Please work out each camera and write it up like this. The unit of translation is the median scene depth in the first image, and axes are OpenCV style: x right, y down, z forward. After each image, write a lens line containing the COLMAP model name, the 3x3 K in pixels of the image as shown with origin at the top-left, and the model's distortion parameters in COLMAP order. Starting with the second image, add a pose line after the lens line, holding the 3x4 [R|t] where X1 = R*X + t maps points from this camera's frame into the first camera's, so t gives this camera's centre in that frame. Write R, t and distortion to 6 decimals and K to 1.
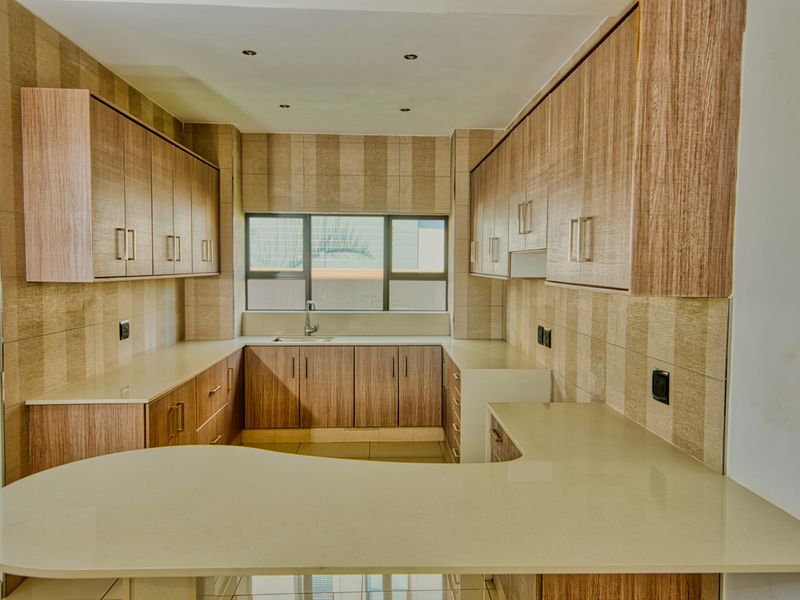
lens RADIAL K [[603.9, 0, 408.1], [0, 603.9, 302.3], [0, 0, 1]] dist [0.013062, 0.001075]
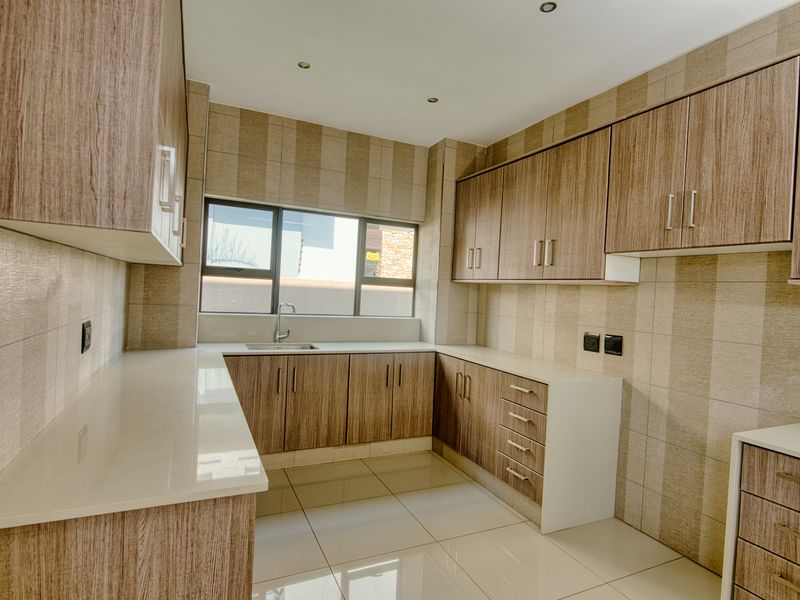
lens RADIAL K [[439.3, 0, 400.0], [0, 439.3, 300.0], [0, 0, 1]] dist [-0.002815, -0.002150]
pose [[0.924456, 0.032562, 0.379895, -0.268068], [-0.020680, 0.999162, -0.035317, 0.013698], [-0.380727, 0.024793, 0.924355, 0.359533]]
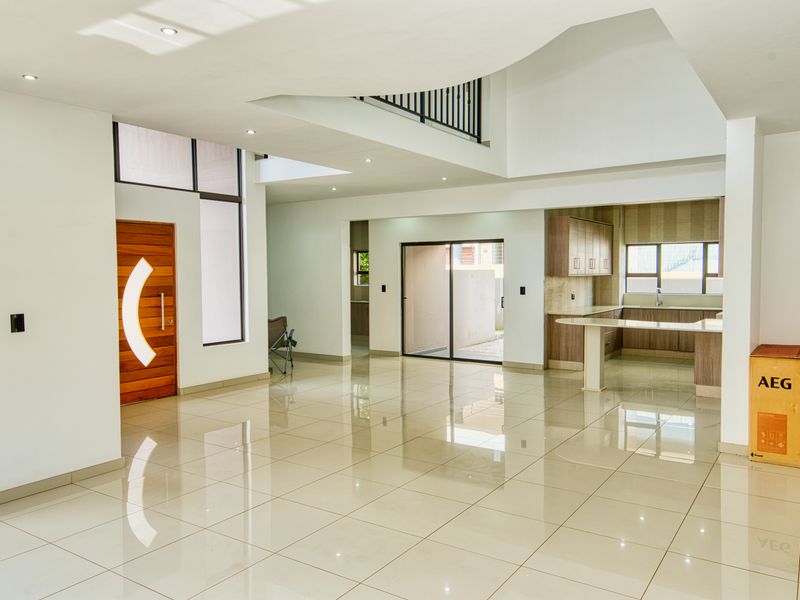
lens RADIAL K [[603.9, 0, 408.1], [0, 603.9, 302.3], [0, 0, 1]] dist [0.013062, 0.001075]
pose [[0.800551, 0.020207, -0.598924, 0.386714], [-0.025613, 0.999672, -0.000509, 0.070246], [0.598717, 0.015747, 0.800805, -1.123195]]
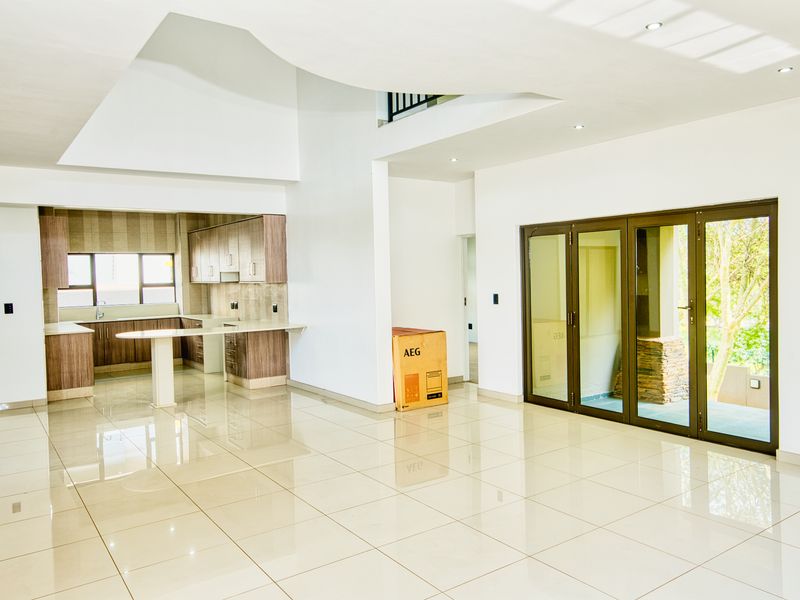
lens RADIAL K [[603.9, 0, 408.1], [0, 603.9, 302.3], [0, 0, 1]] dist [0.013062, 0.001075]
pose [[0.835782, -0.051164, 0.546673, -0.414905], [0.062109, 0.998068, -0.001545, 0.070837], [-0.545538, 0.035245, 0.837345, -1.144558]]
